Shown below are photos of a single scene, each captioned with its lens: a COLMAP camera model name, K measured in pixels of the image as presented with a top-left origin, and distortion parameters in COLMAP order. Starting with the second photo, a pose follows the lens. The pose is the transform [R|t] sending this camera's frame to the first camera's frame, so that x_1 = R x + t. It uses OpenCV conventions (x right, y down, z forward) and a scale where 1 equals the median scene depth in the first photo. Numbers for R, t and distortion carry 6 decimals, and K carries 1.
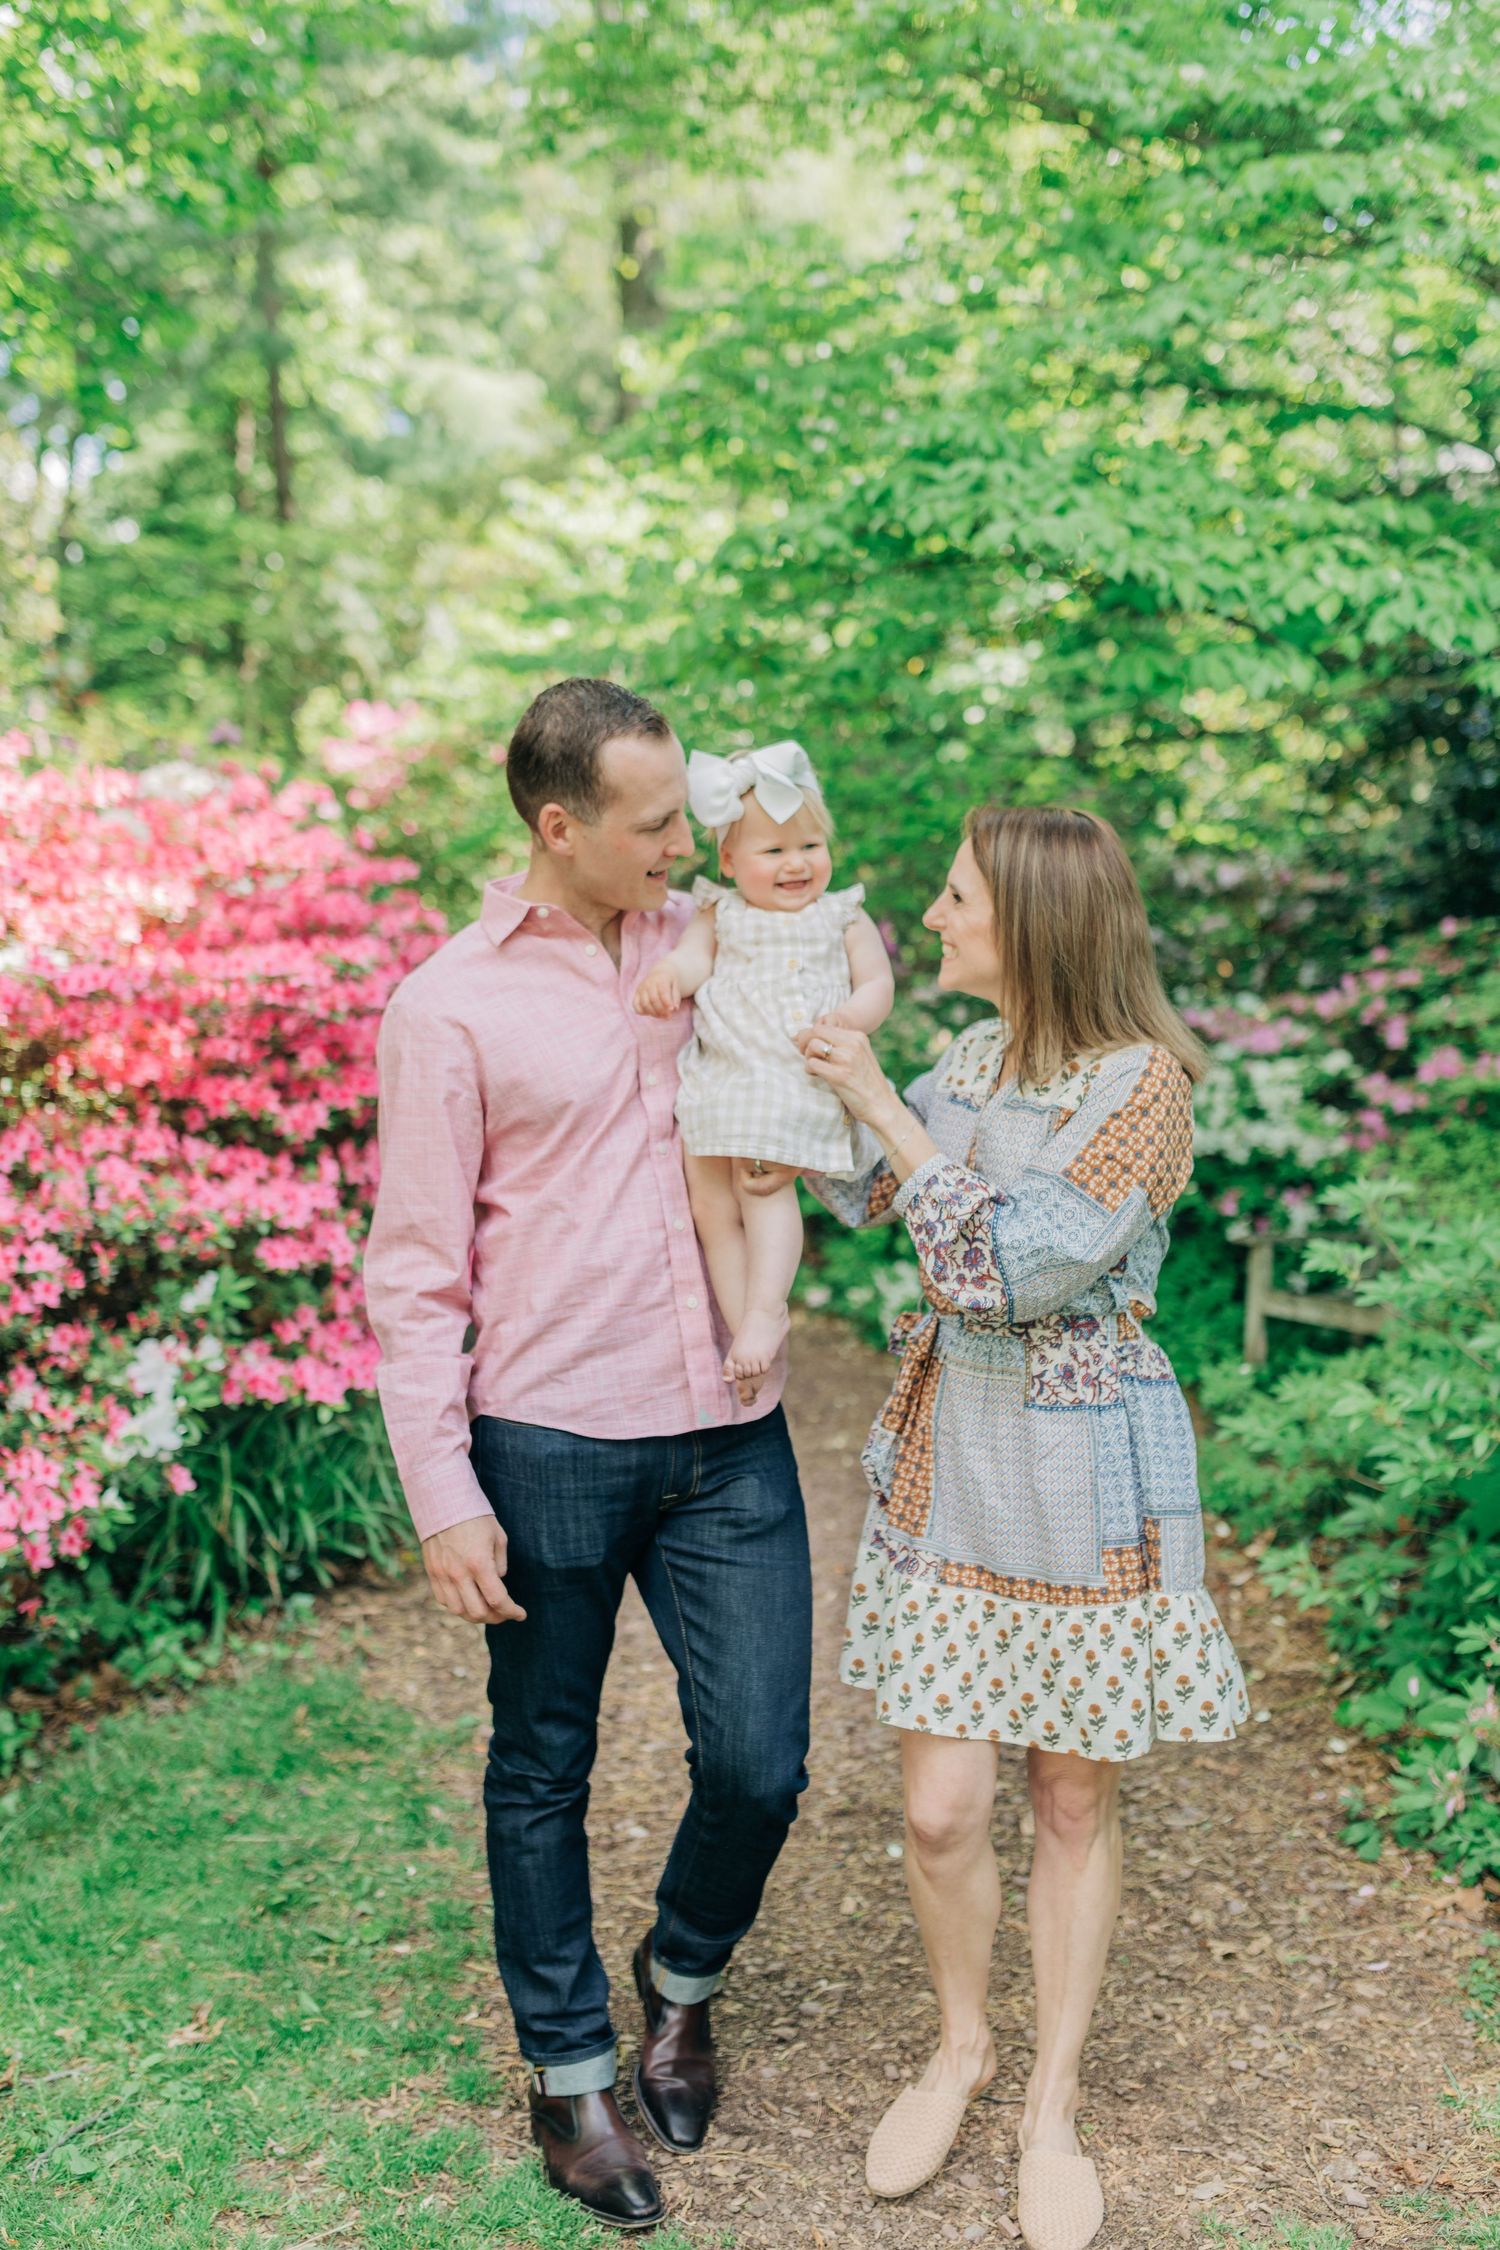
lens RADIAL K [[2124.1, 0, 766.5], [0, 2124.1, 1143.5], [0, 0, 1]] dist [-0.003989, 0.000000]
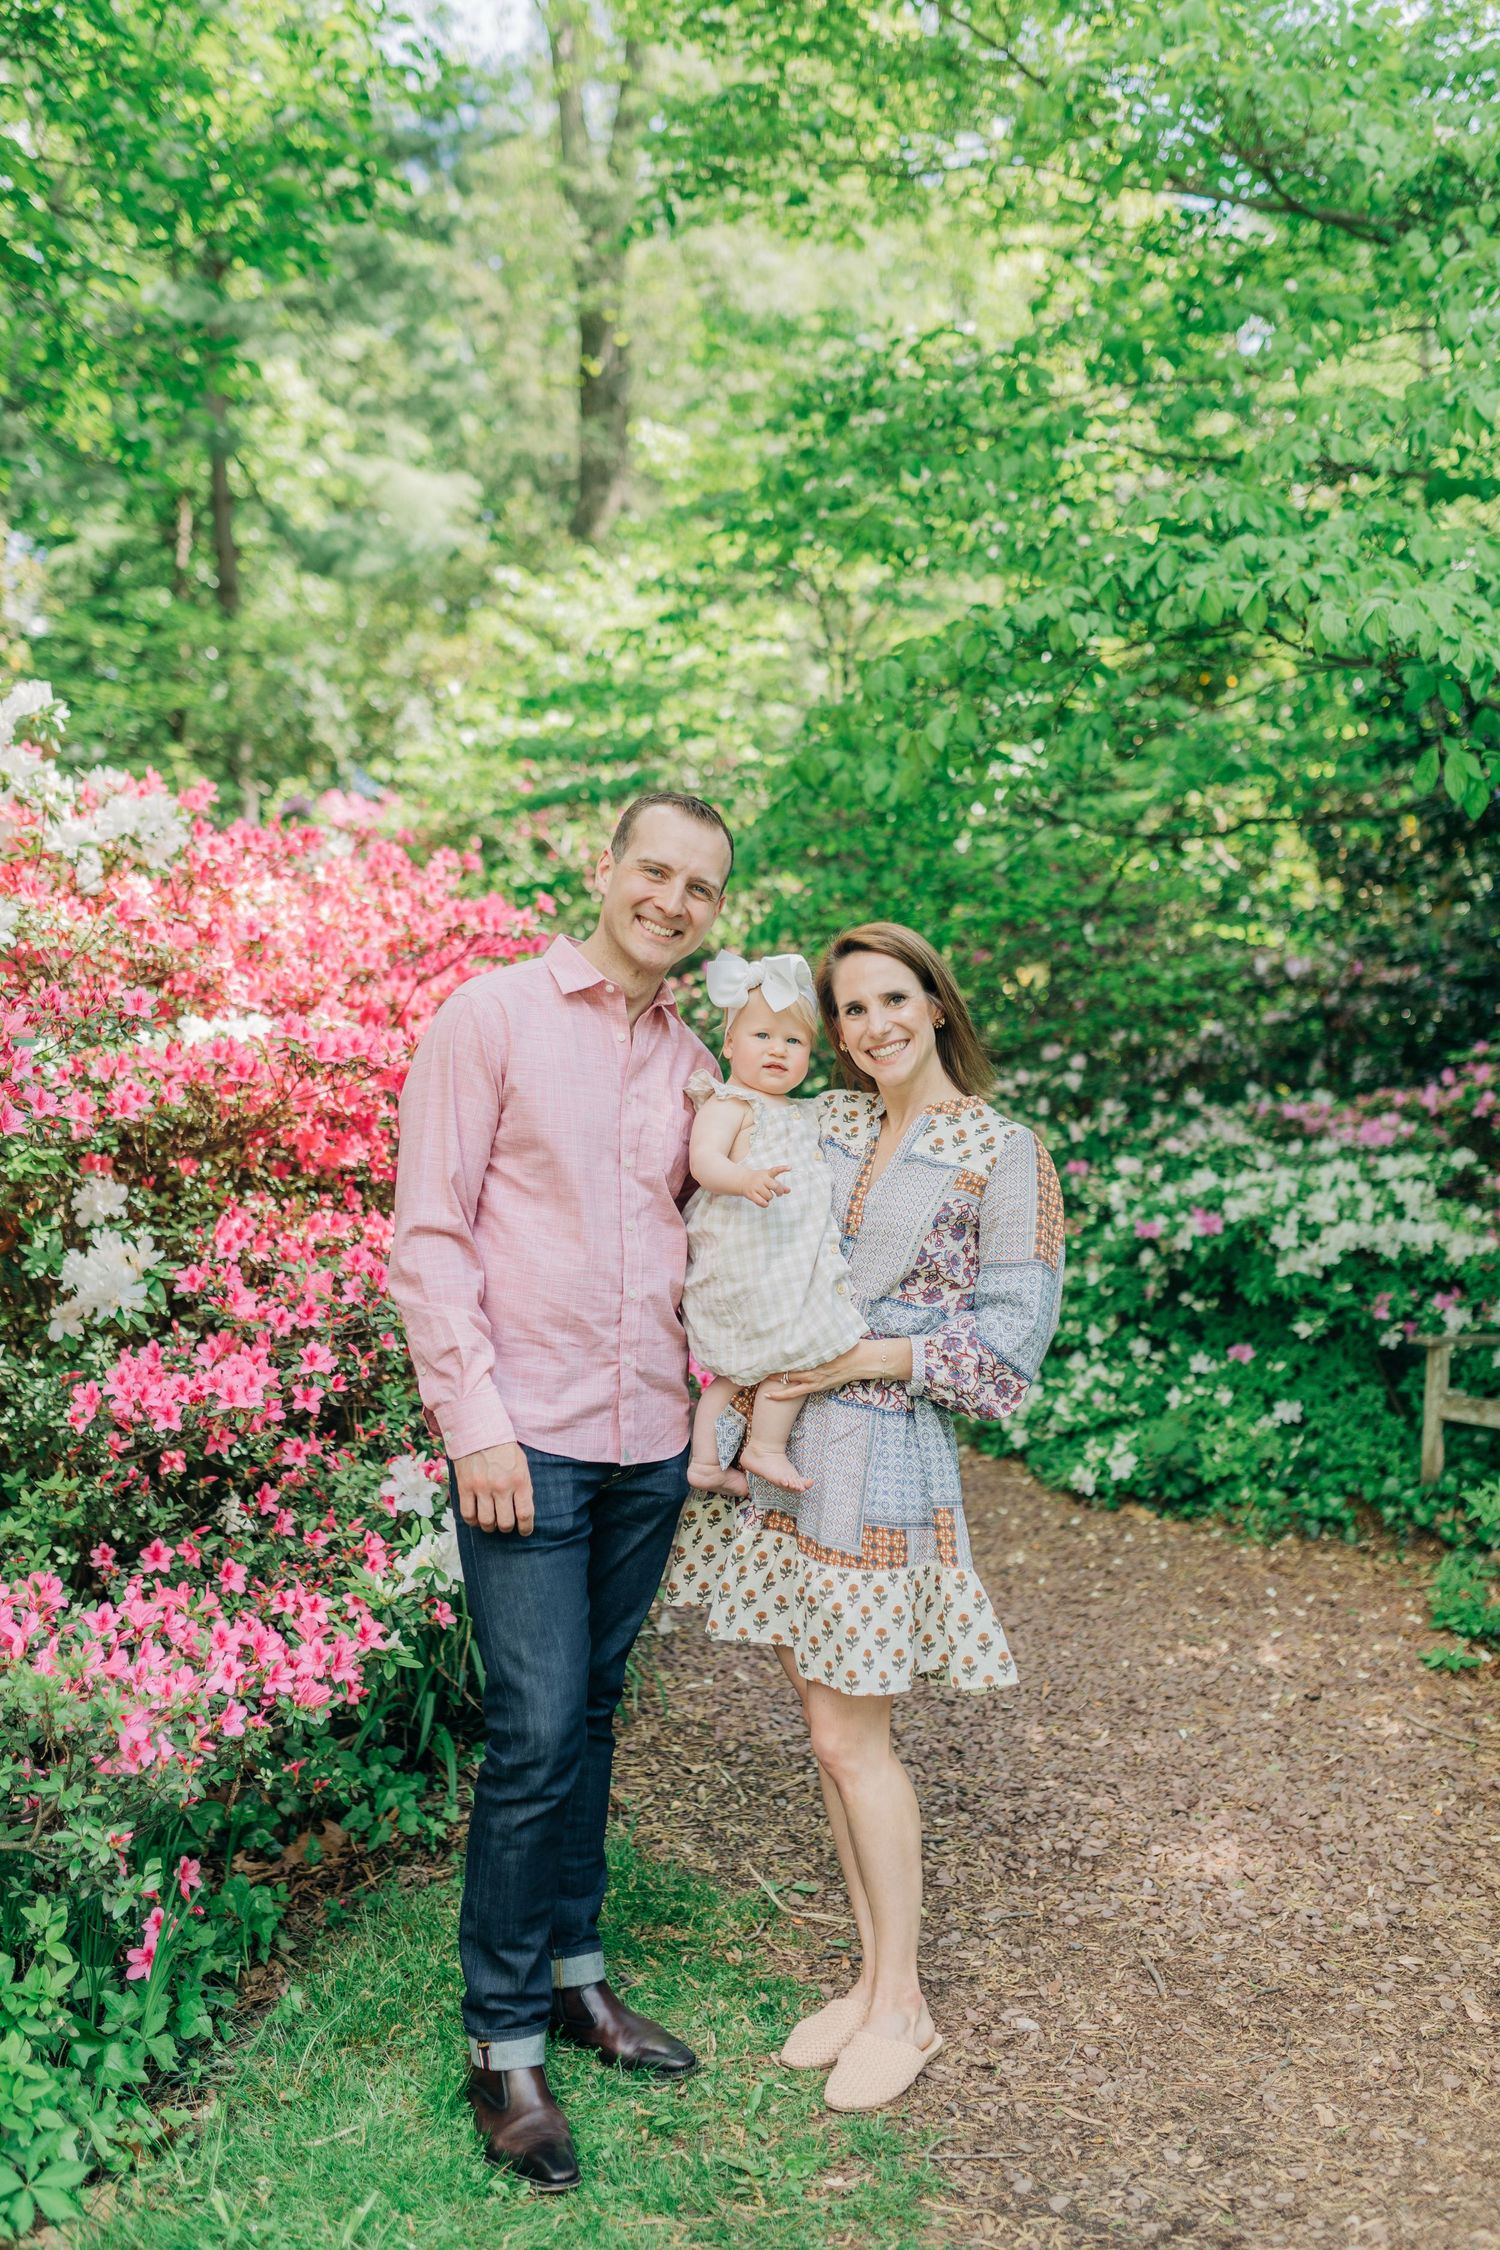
lens RADIAL K [[2124.1, 0, 746.9], [0, 2124.1, 1124.5], [0, 0, 1]] dist [-0.003989, 0.000000]
pose [[0.999082, 0.005863, 0.042435, -0.105356], [-0.003449, 0.998384, -0.056722, 0.003202], [-0.042699, 0.056524, 0.997488, 0.058335]]
